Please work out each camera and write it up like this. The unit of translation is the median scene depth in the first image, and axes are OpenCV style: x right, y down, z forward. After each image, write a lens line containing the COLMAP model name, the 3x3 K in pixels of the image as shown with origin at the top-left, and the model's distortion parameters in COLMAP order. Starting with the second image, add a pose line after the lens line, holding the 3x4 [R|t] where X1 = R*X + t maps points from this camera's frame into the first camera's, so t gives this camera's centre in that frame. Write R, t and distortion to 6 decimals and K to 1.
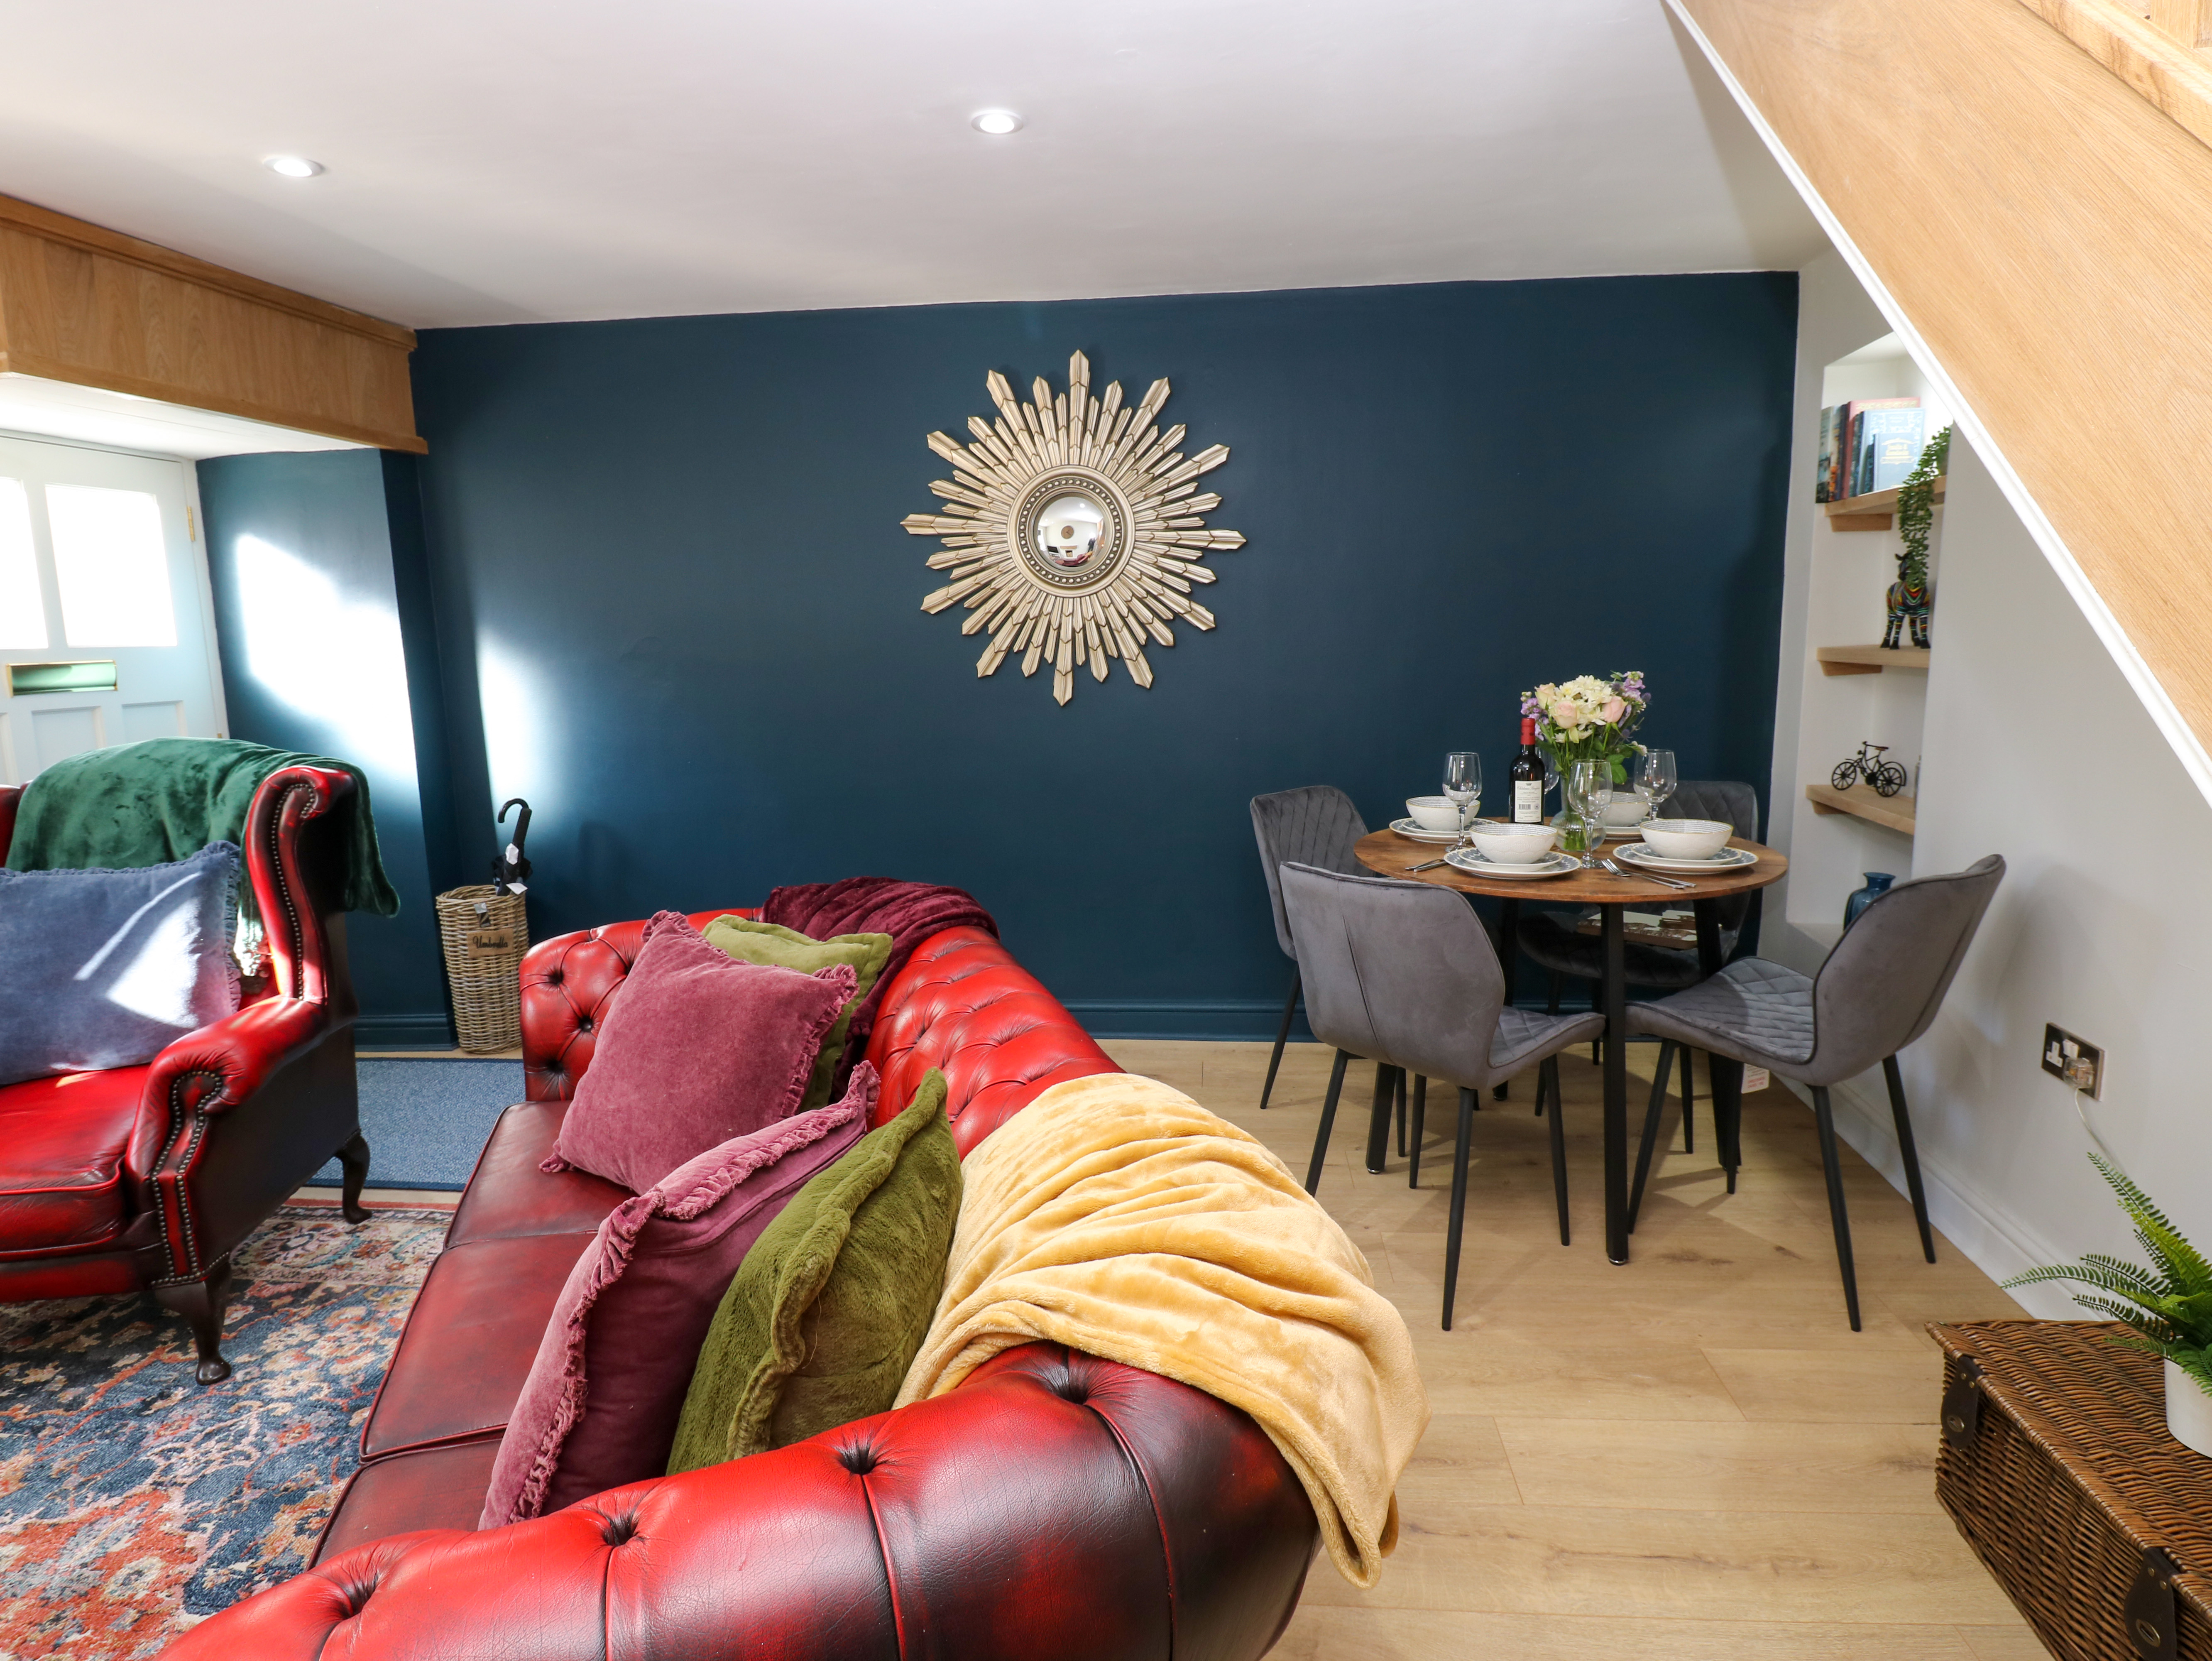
lens RADIAL K [[1135.3, 0, 1139.3], [0, 1135.3, 800.1], [0, 0, 1]] dist [-0.002140, -0.009608]
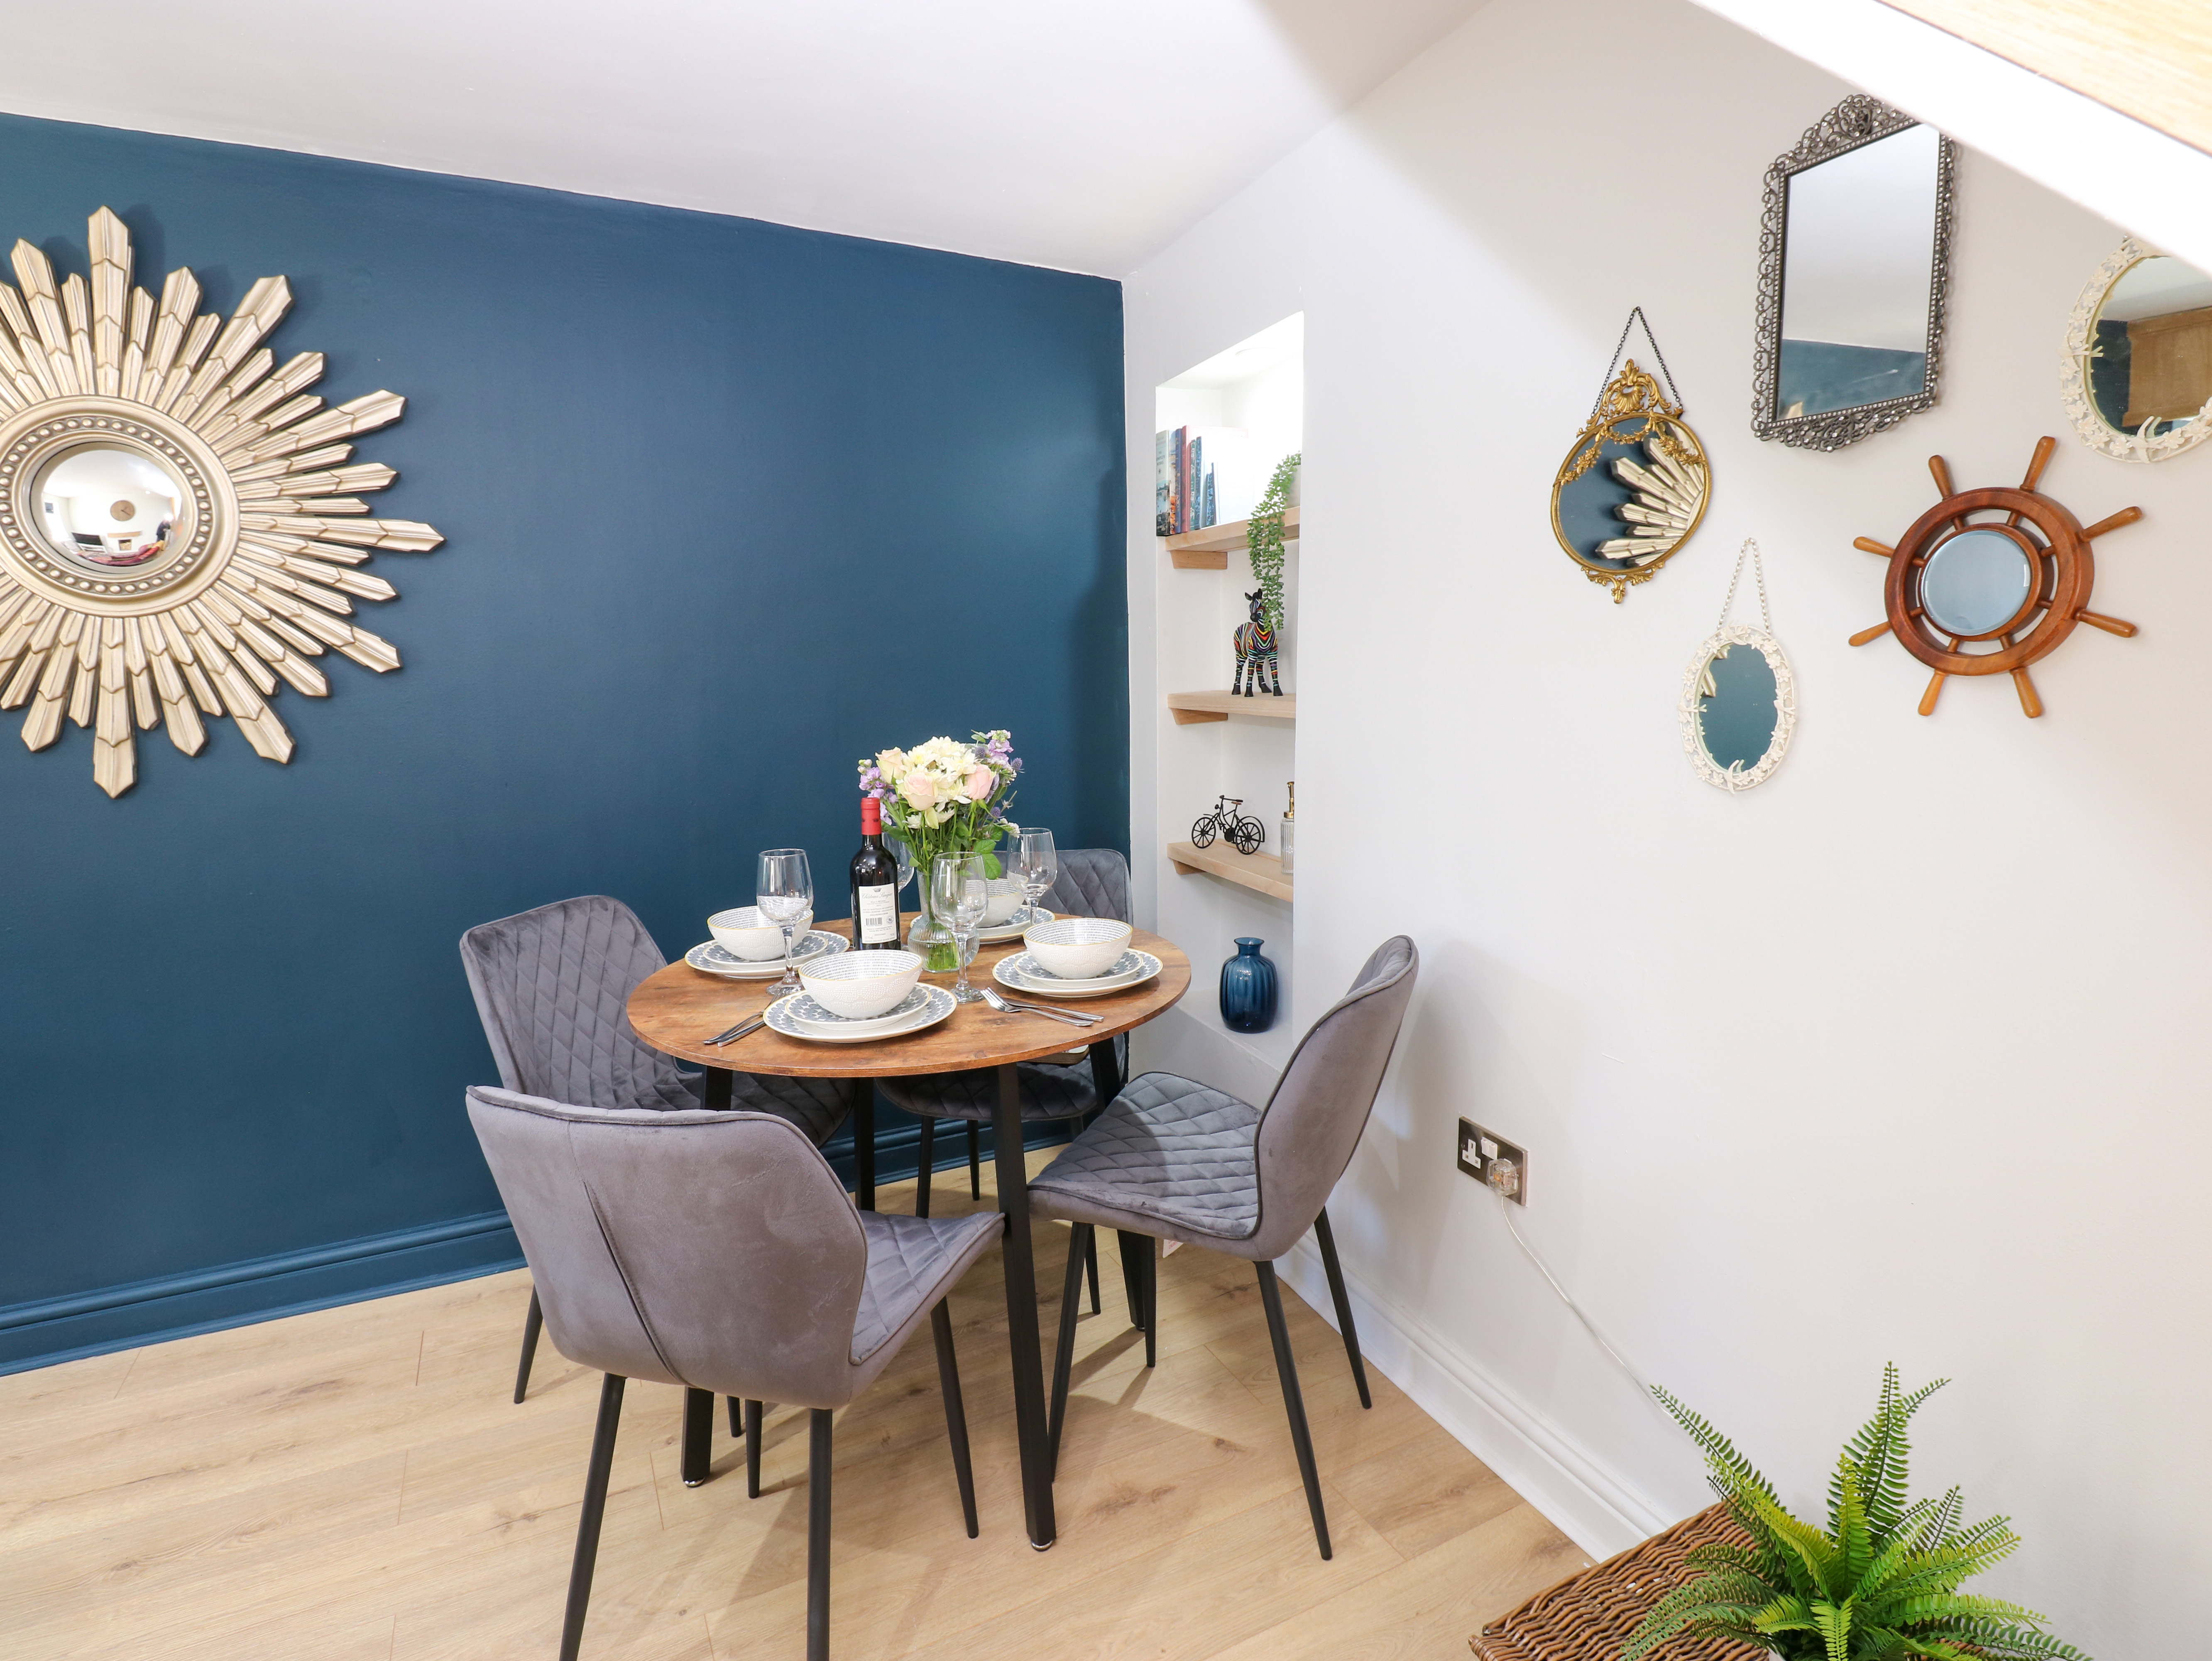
lens RADIAL K [[1135.3, 0, 1115.9], [0, 1135.3, 809.8], [0, 0, 1]] dist [-0.002140, -0.009608]
pose [[0.851744, -0.057885, 0.520751, 0.091410], [0.070589, 0.997495, -0.004578, -0.045792], [-0.519181, 0.040658, 0.853697, 0.277589]]
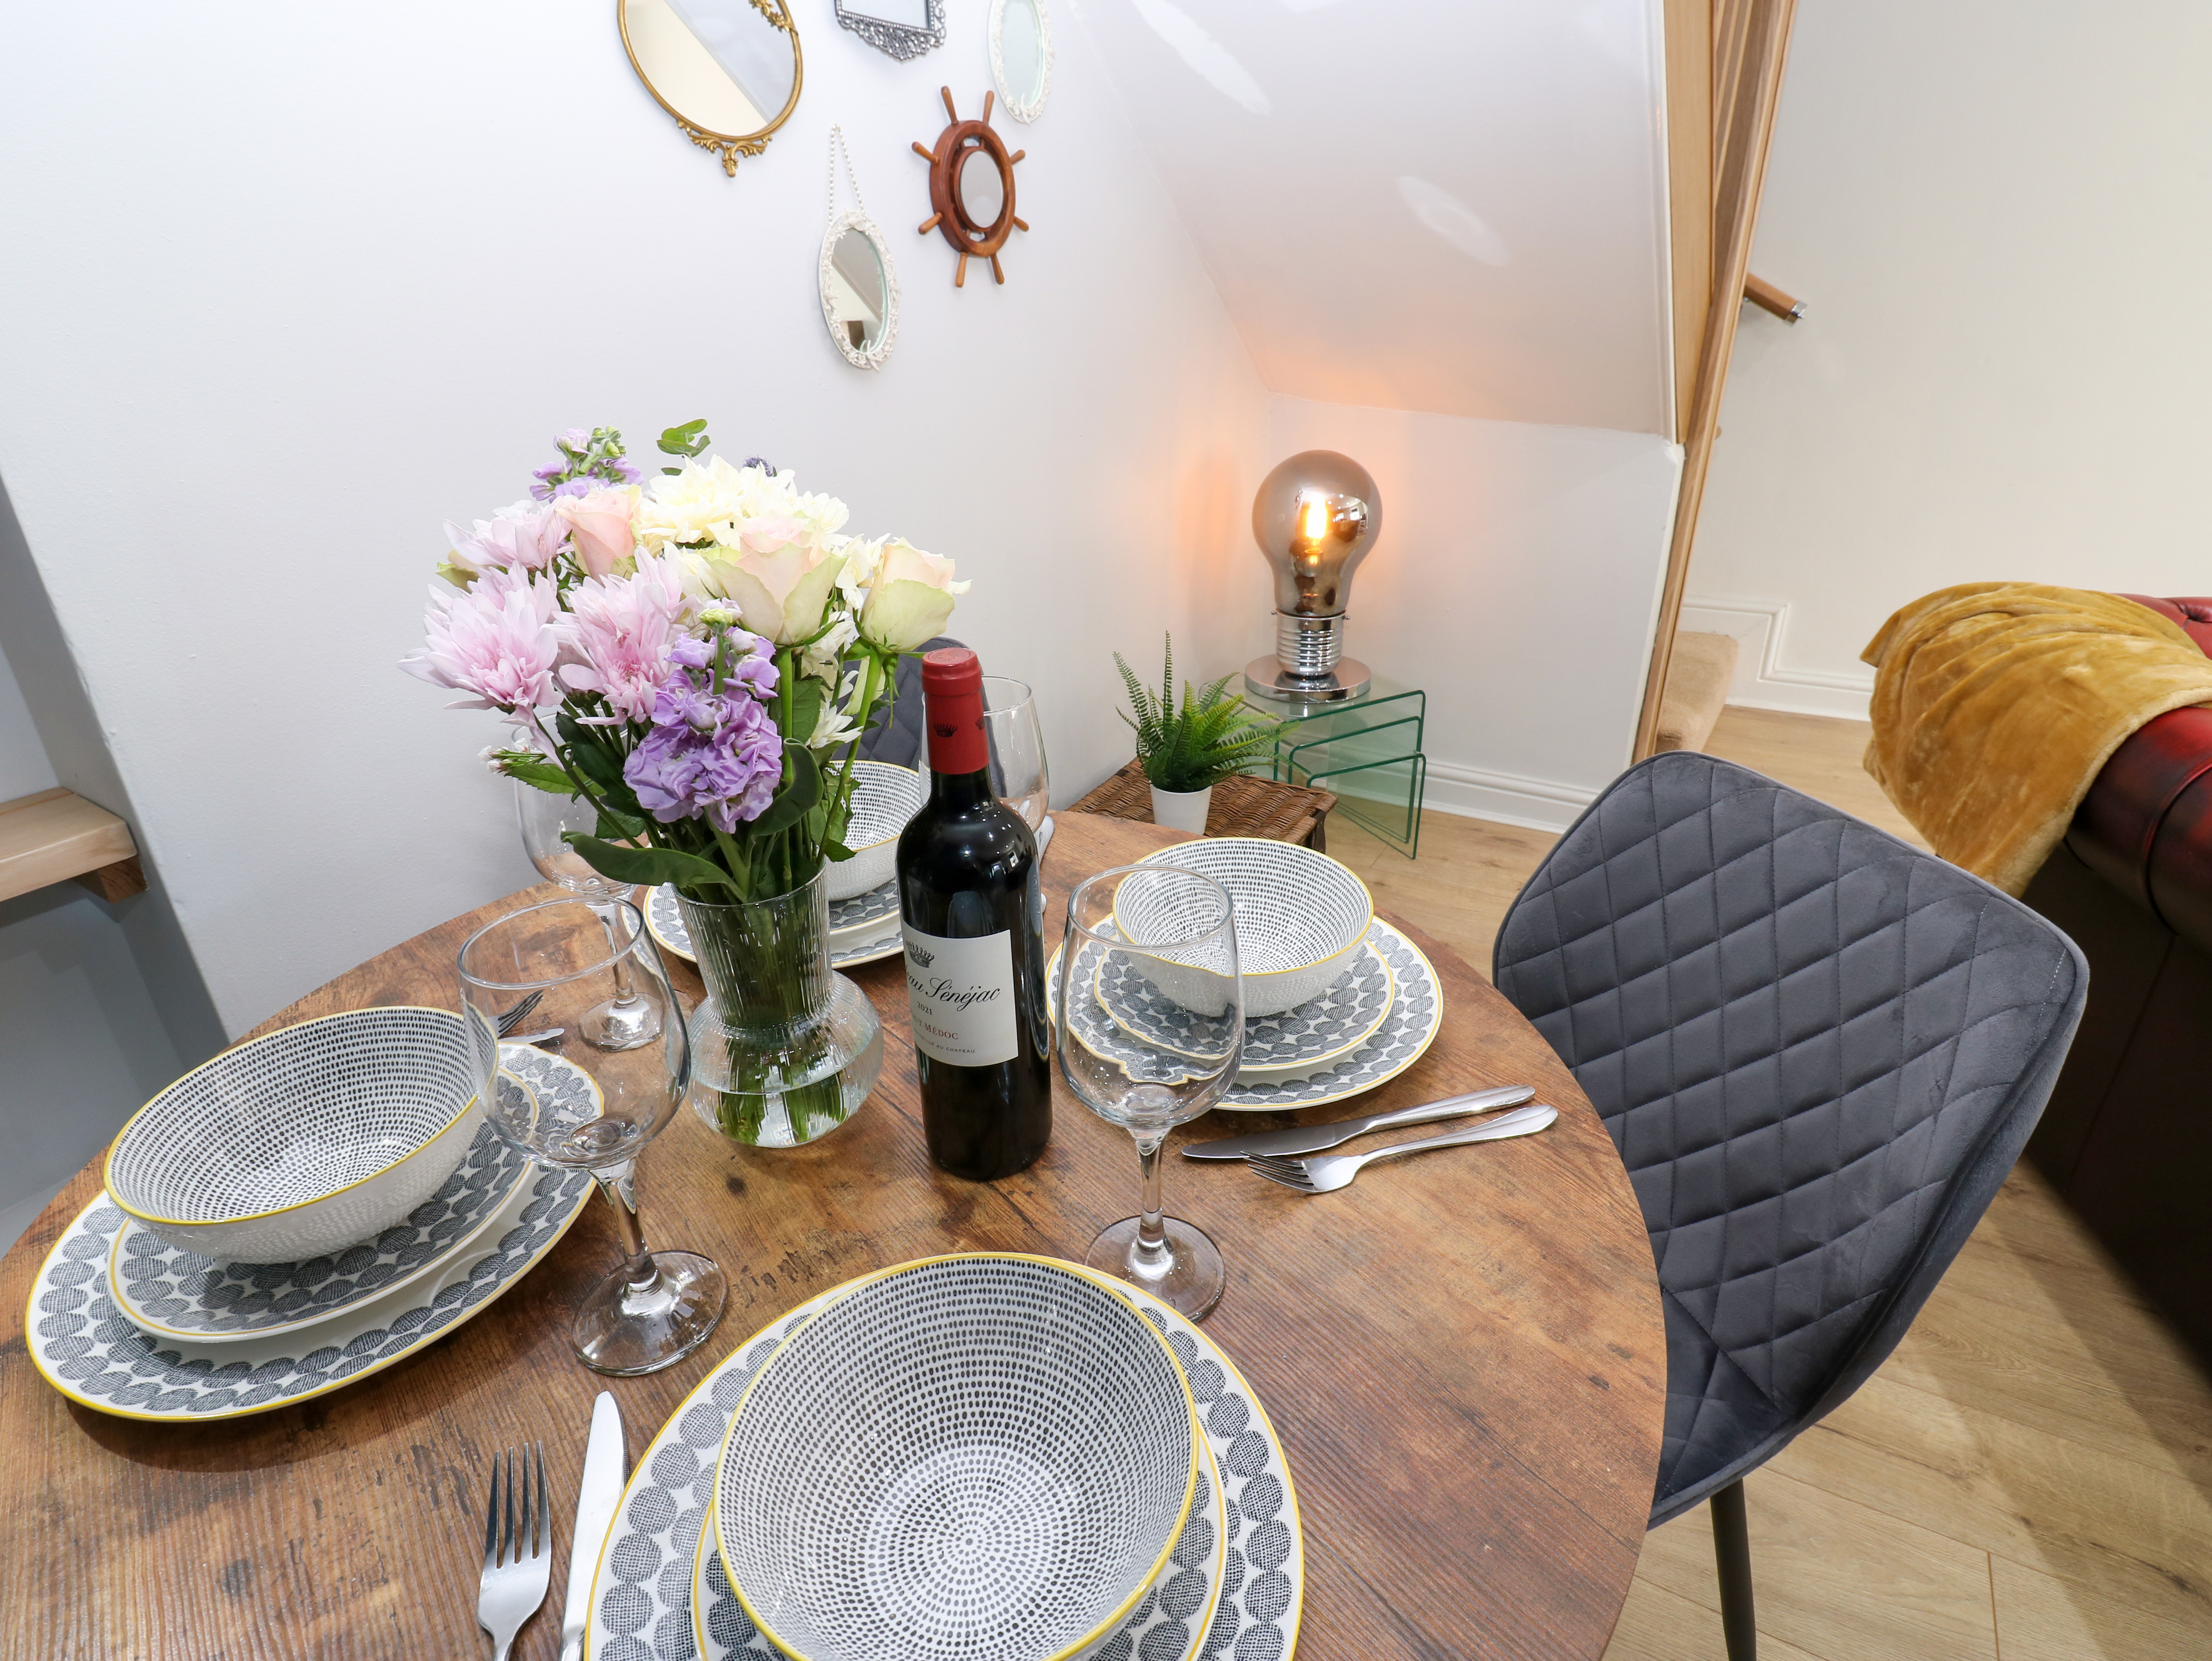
lens RADIAL K [[1135.3, 0, 1101.9], [0, 1135.3, 817.0], [0, 0, 1]] dist [-0.002140, -0.009608]
pose [[-0.903931, -0.136869, 0.405185, 0.203220], [0.113638, 0.836487, 0.536075, -0.144482], [-0.412304, 0.530619, -0.740573, 1.074227]]
